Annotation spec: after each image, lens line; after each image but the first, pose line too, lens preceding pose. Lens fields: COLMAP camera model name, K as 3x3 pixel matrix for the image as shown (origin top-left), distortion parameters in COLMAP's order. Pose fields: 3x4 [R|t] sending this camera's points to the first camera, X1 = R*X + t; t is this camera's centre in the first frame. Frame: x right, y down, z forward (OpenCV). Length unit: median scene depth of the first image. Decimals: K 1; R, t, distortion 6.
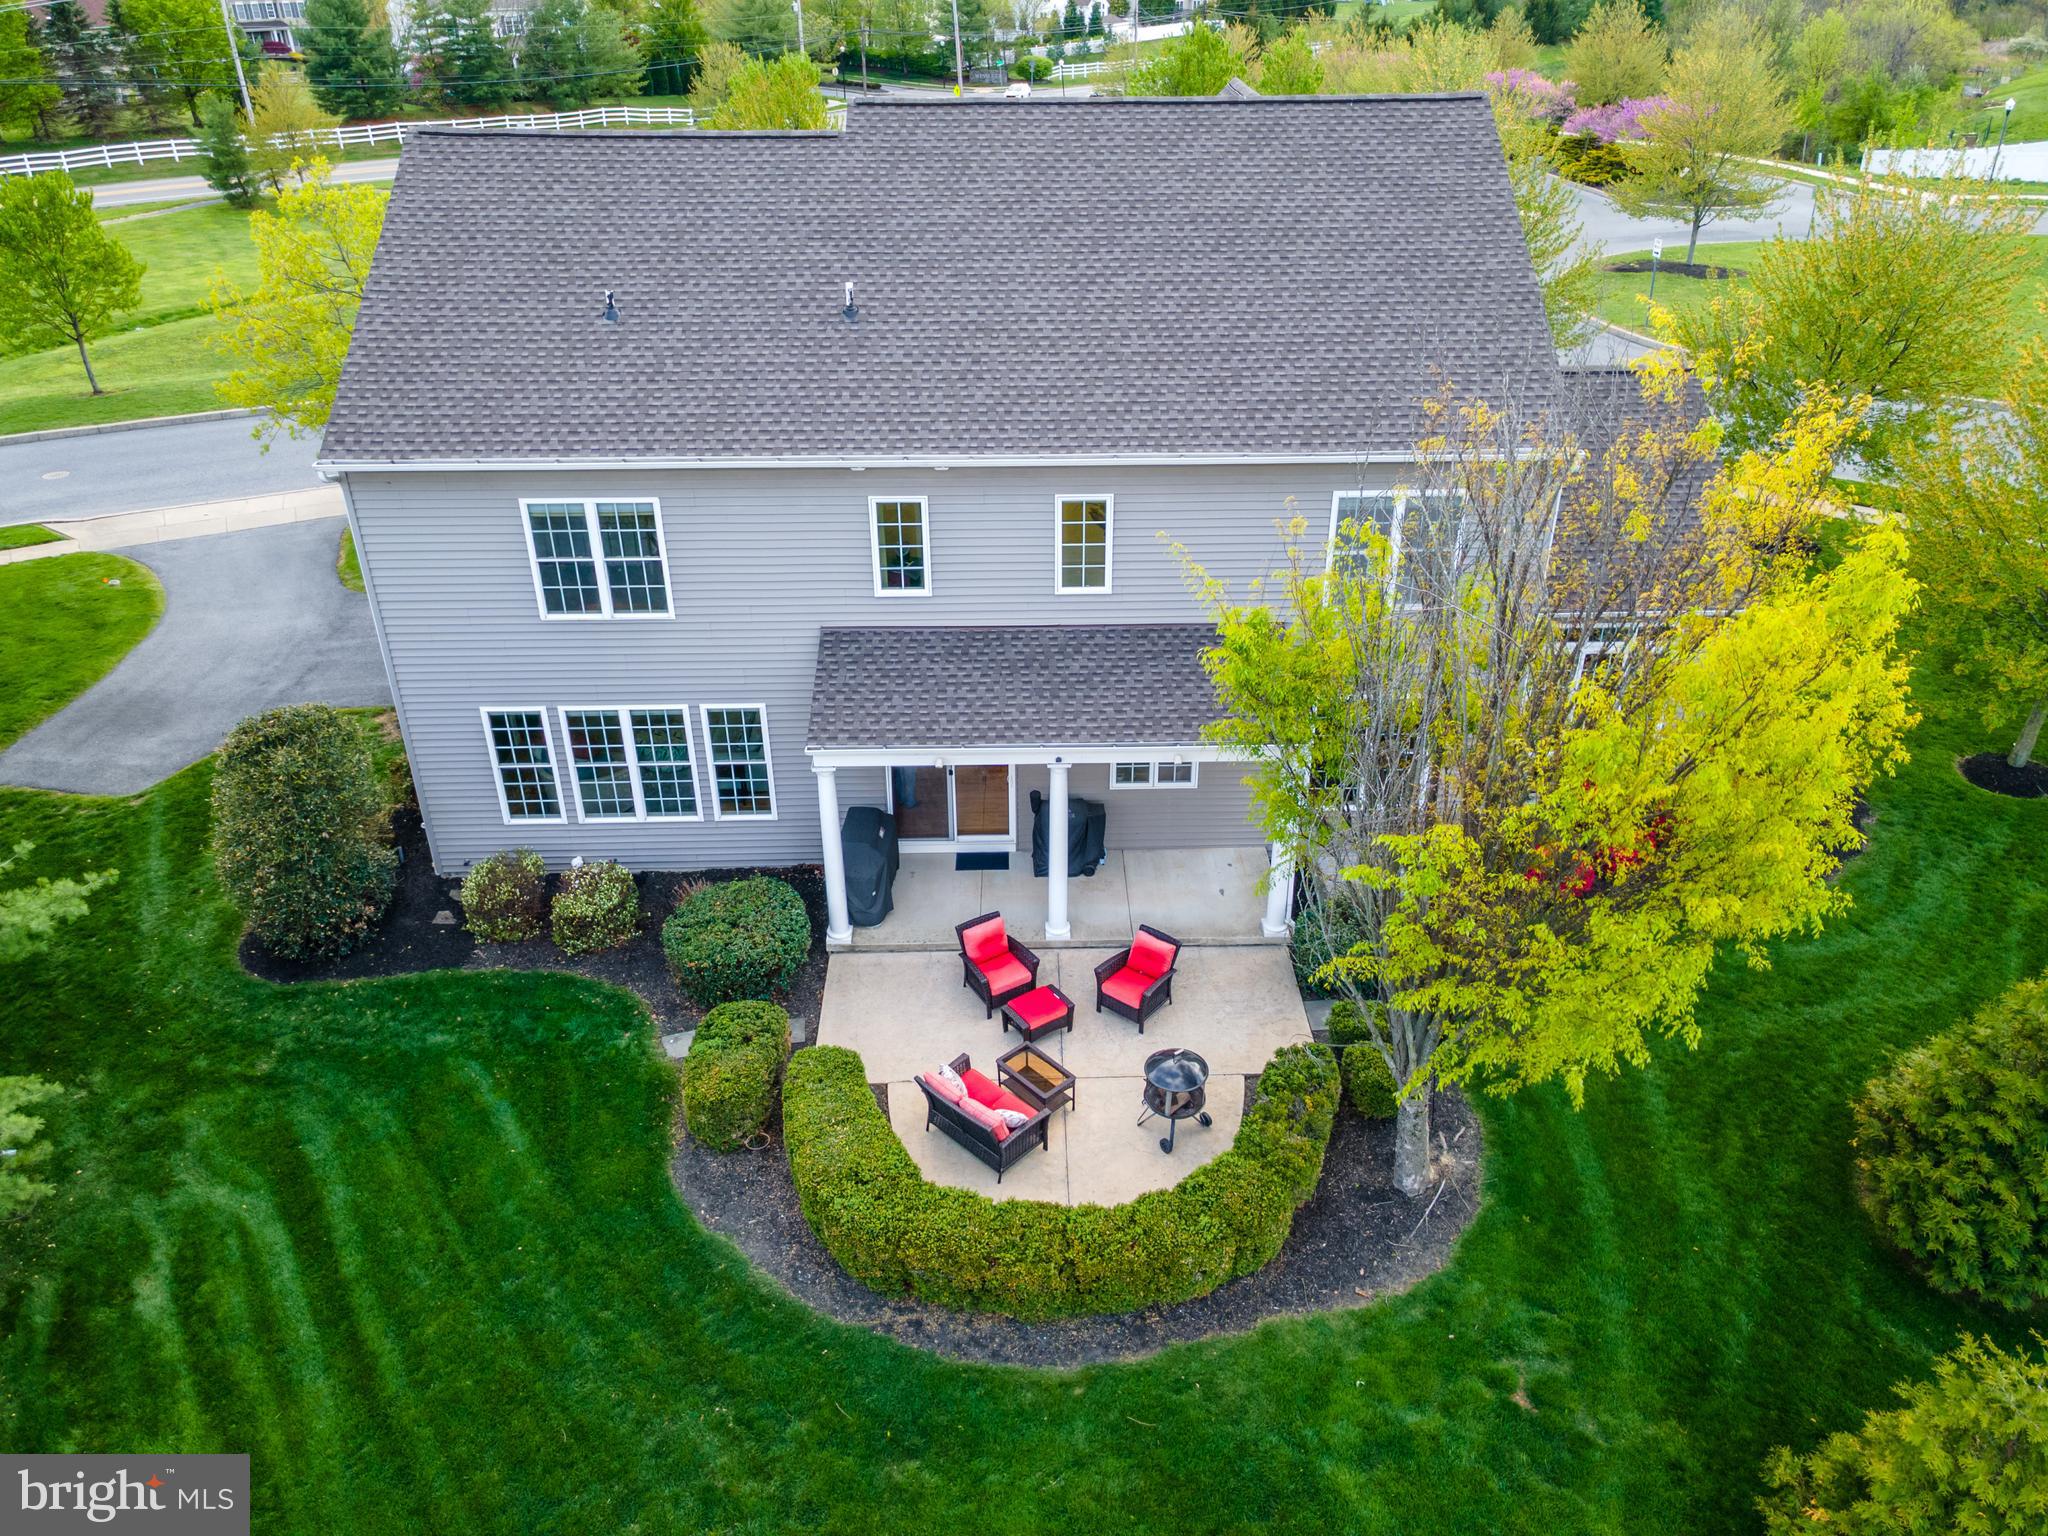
lens RADIAL K [[1510.8, 0, 1045.1], [0, 1510.8, 752.7], [0, 0, 1]] dist [0.004449, 0.054665]
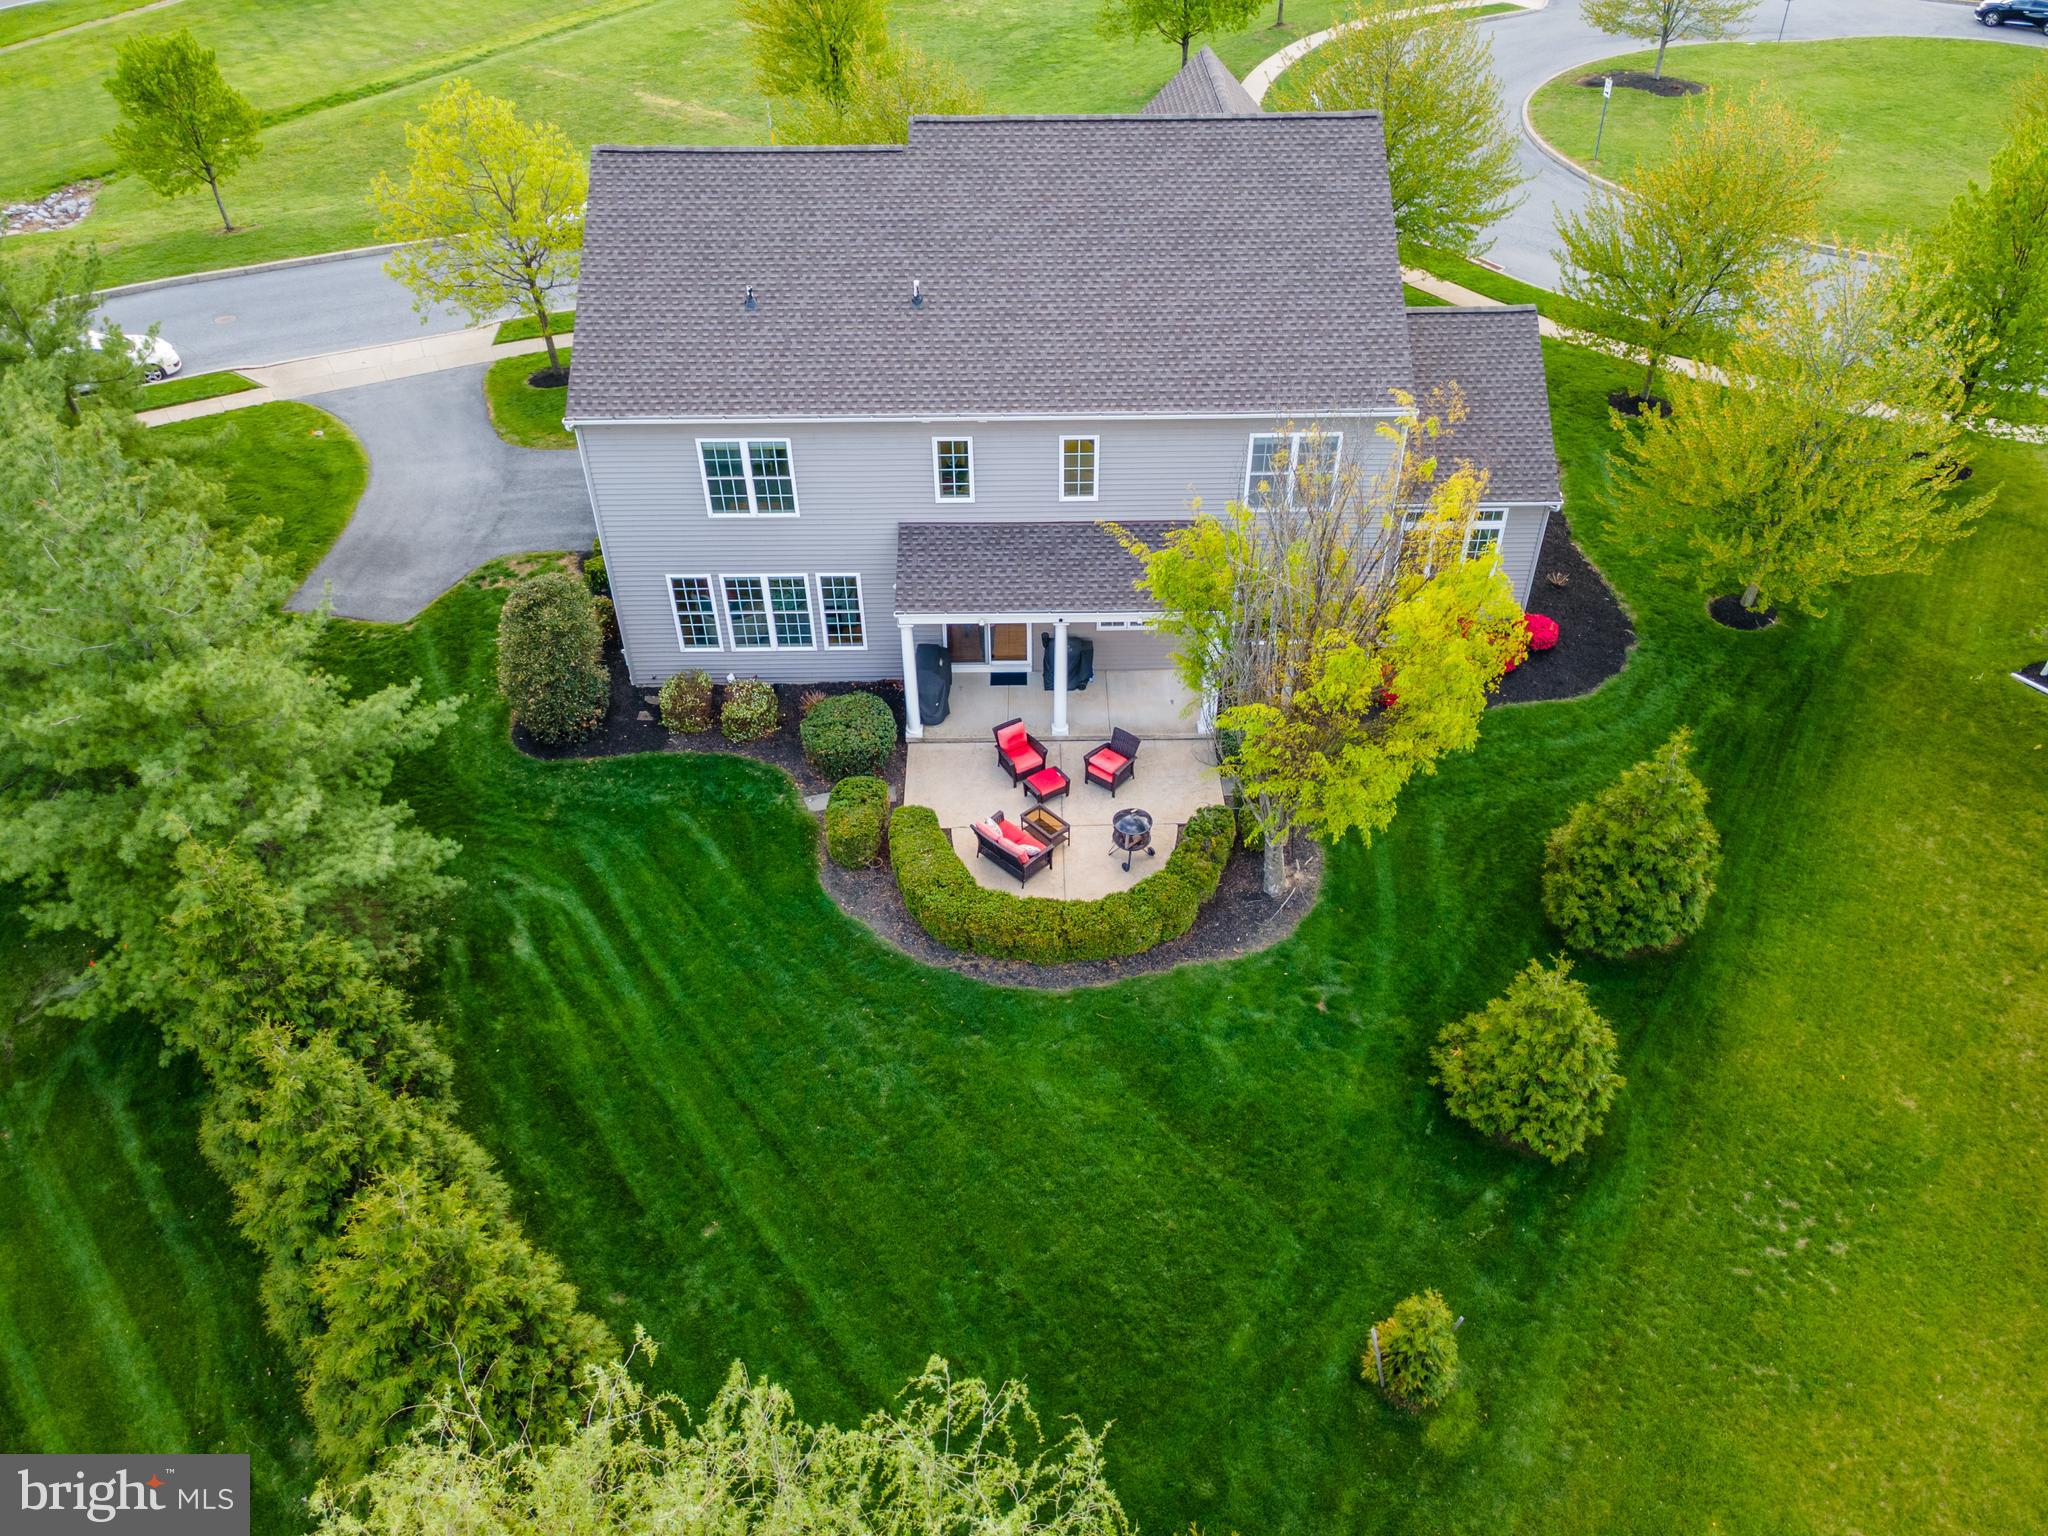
lens RADIAL K [[1510.8, 0, 1045.1], [0, 1510.8, 752.7], [0, 0, 1]] dist [0.004449, 0.054665]
pose [[0.999978, 0.004191, -0.005155, 0.001632], [-0.003247, 0.985223, 0.171247, -0.124512], [0.005796, -0.171227, 0.985215, -0.519806]]
